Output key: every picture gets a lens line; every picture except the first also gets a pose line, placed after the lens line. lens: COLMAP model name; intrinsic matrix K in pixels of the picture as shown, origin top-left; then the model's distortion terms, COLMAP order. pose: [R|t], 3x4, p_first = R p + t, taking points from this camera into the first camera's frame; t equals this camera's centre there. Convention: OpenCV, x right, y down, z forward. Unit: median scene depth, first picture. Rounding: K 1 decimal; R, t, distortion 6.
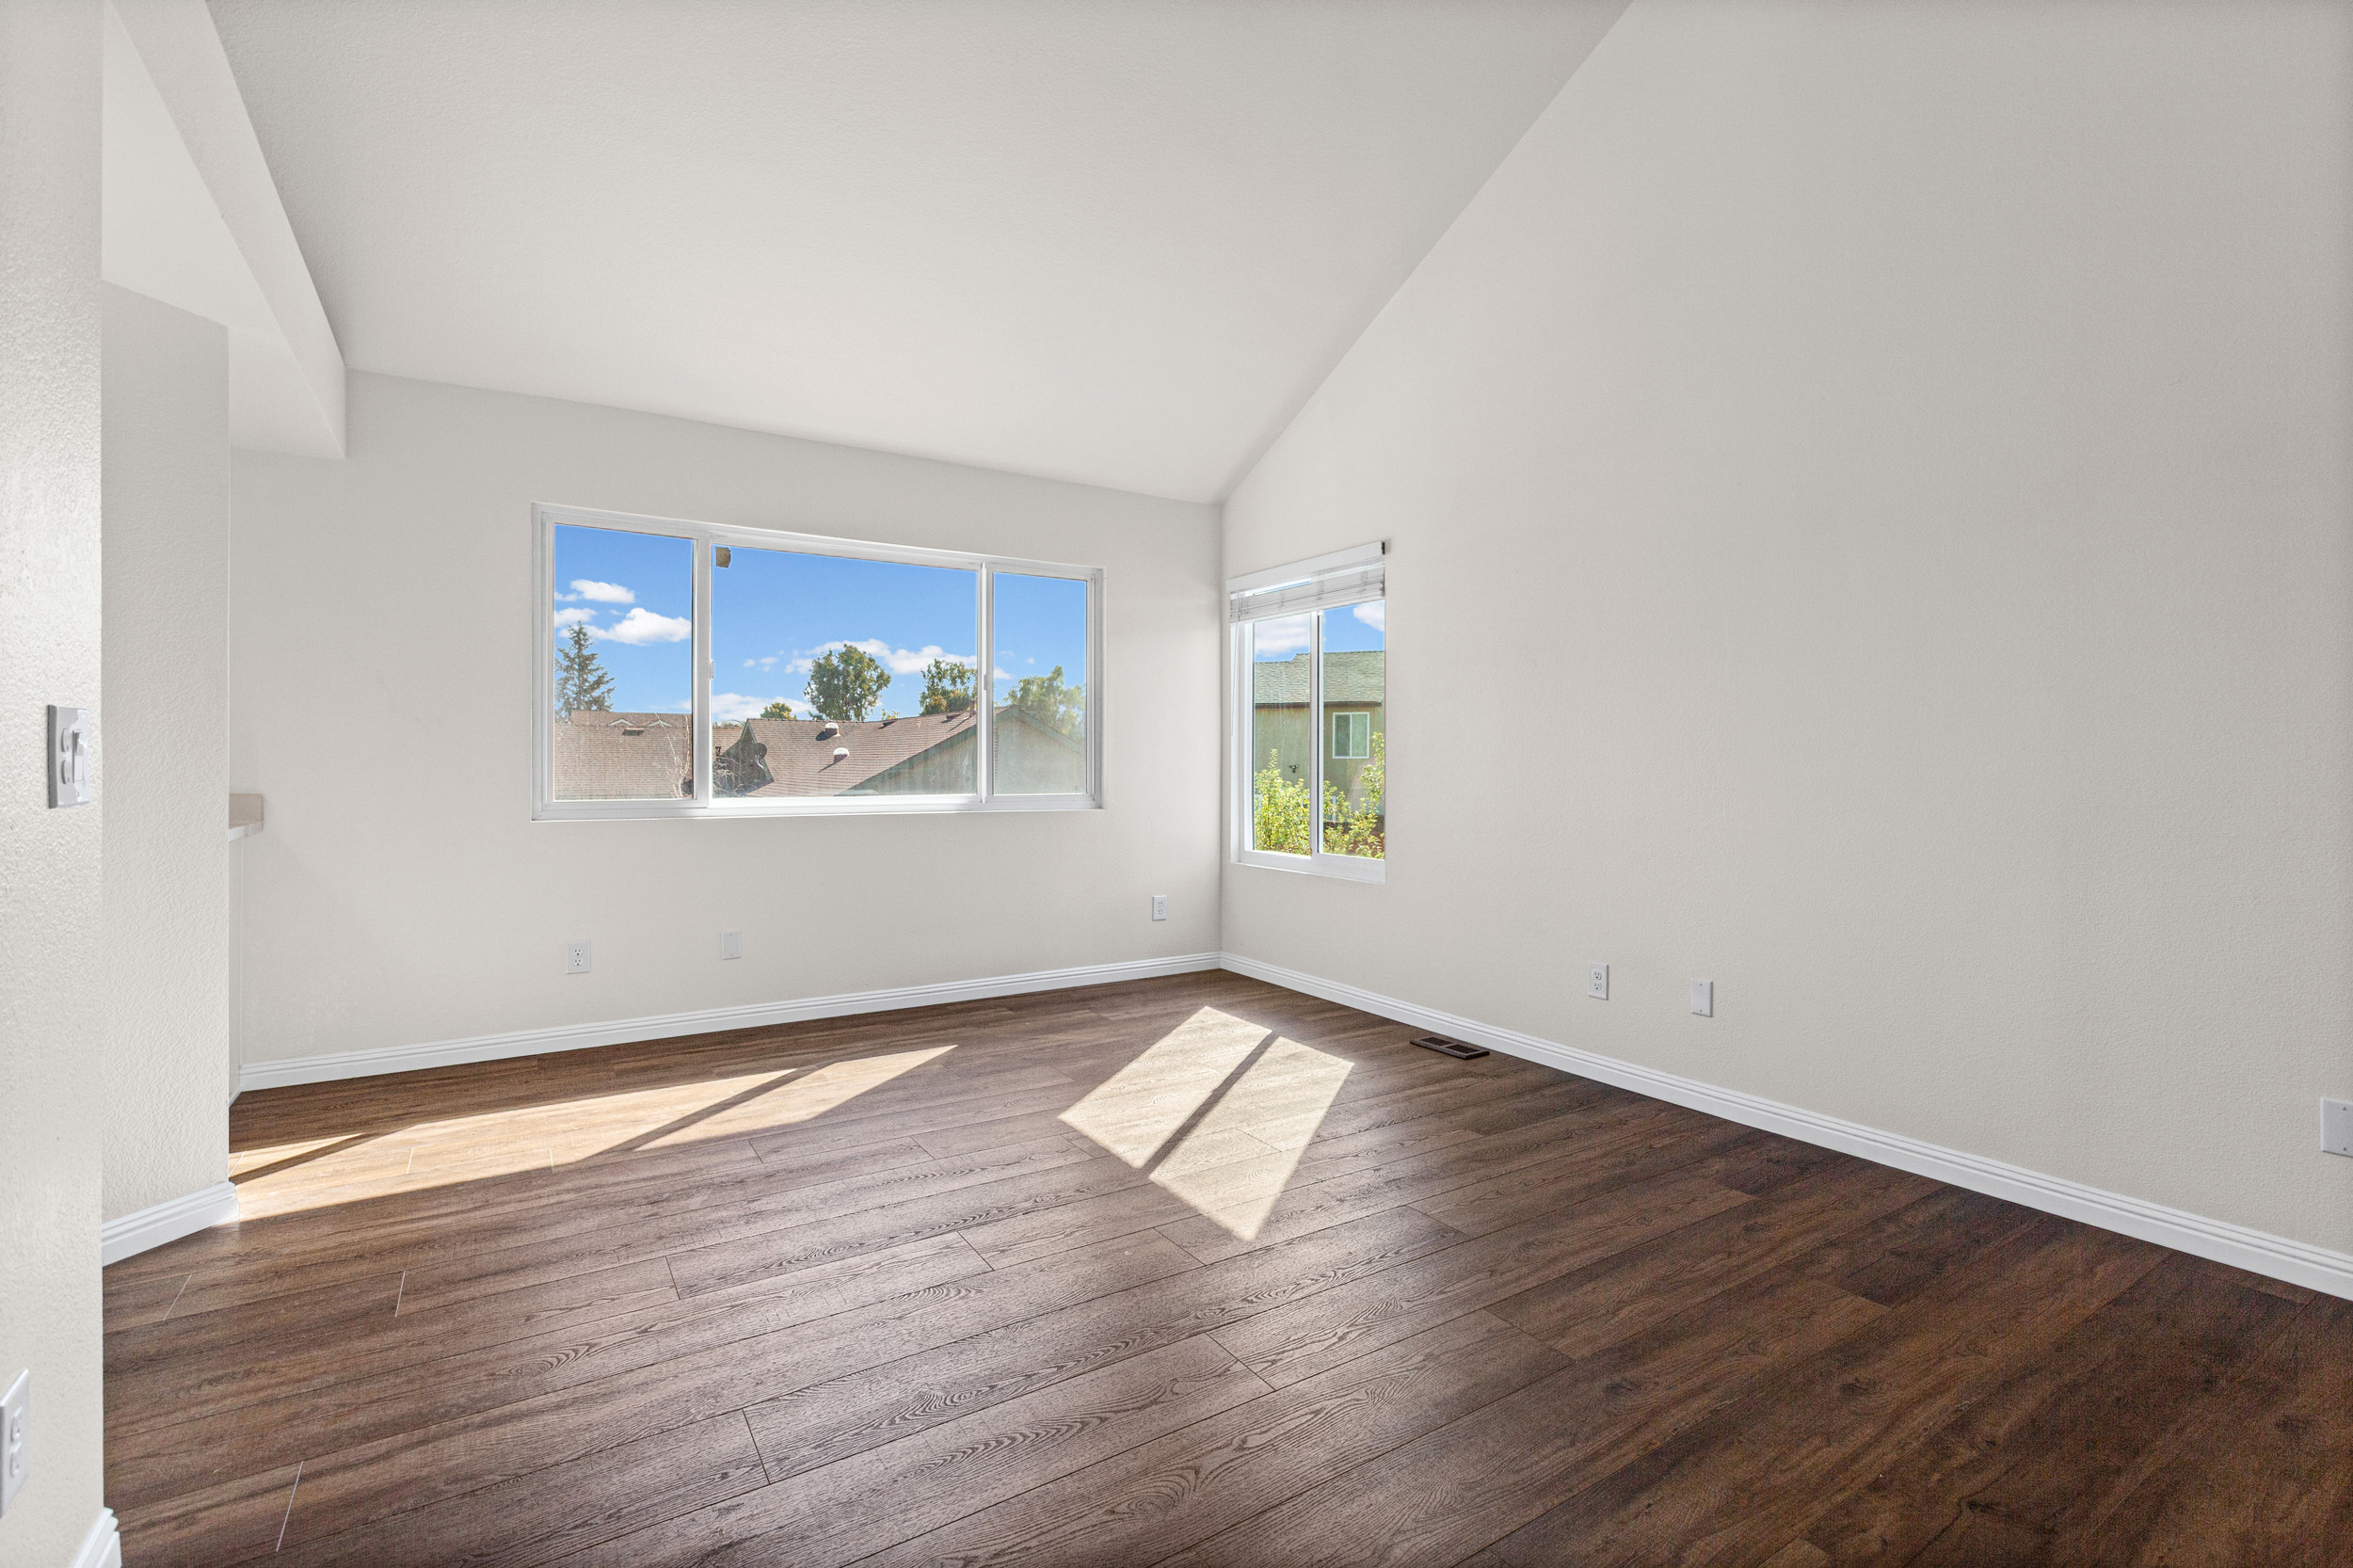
lens RADIAL K [[1068.3, 0, 1177.7], [0, 1068.3, 773.1], [0, 0, 1]] dist [-0.002689, -0.000695]
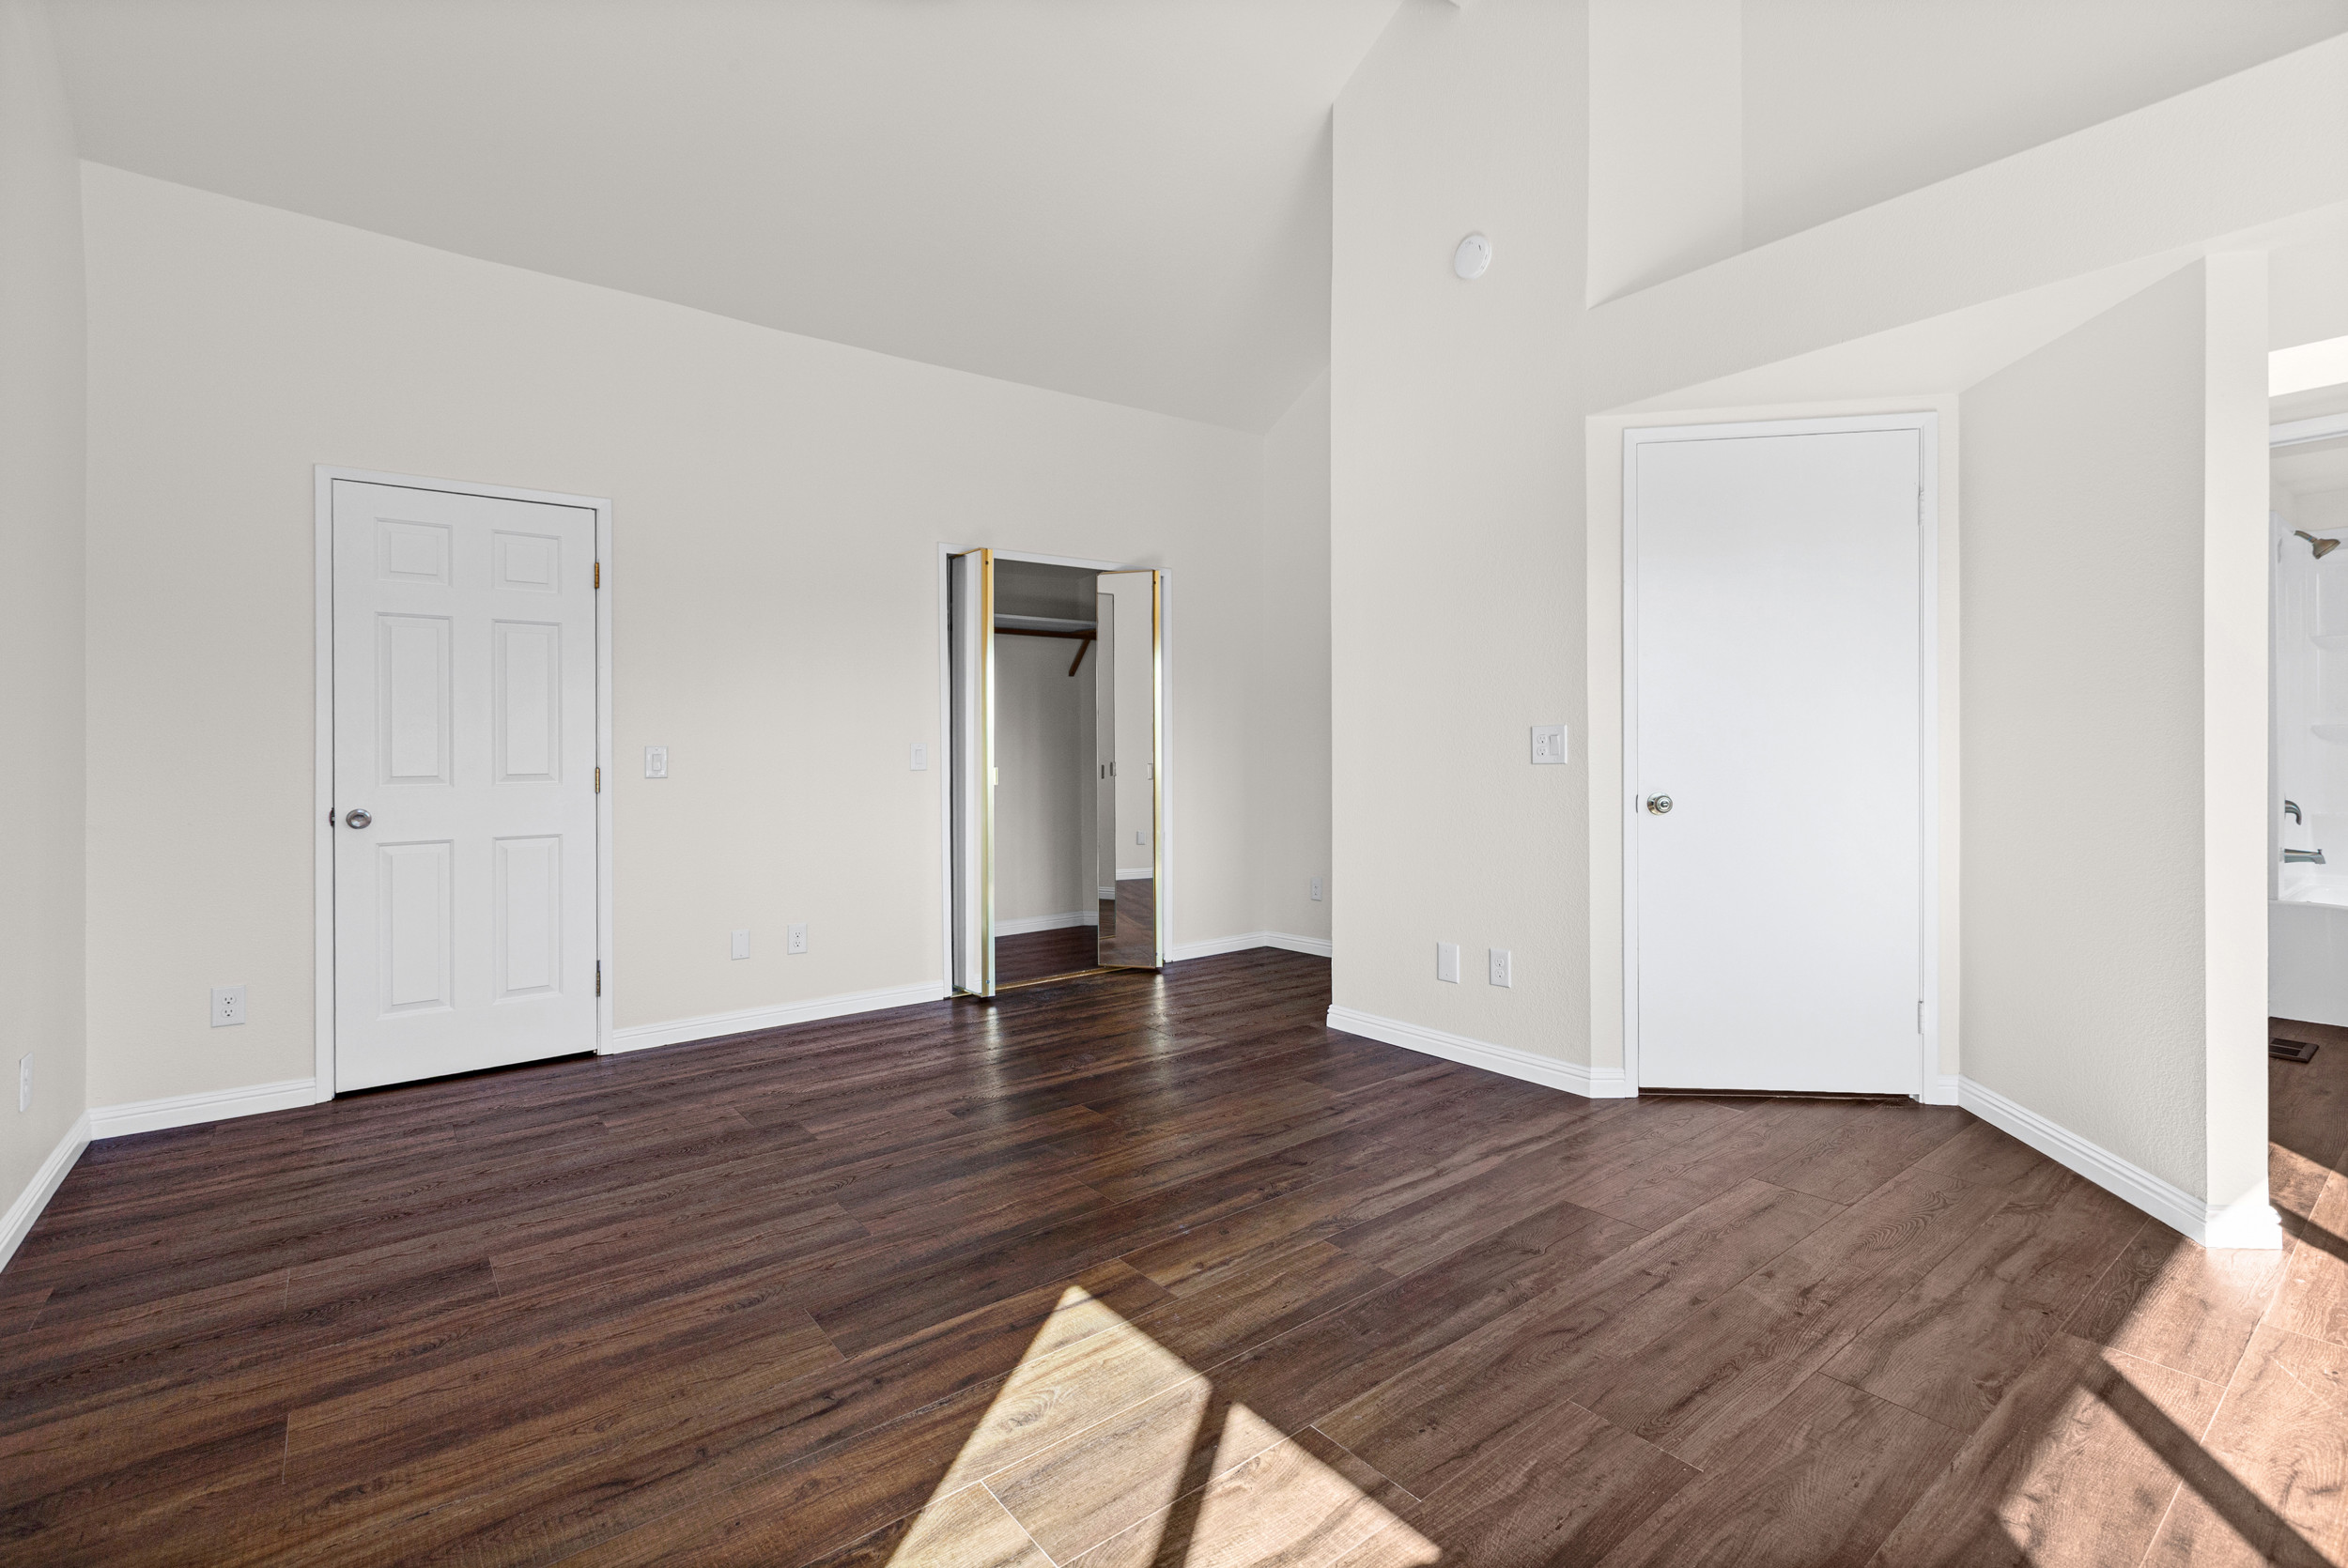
lens RADIAL K [[1065.9, 0, 1178.5], [0, 1065.9, 761.1], [0, 0, 1]] dist [-0.002689, -0.000695]
pose [[-0.995113, 0.010073, -0.098227, 0.051487], [0.008892, 0.999883, 0.012454, -0.009295], [0.098341, 0.011520, -0.995086, 1.611083]]
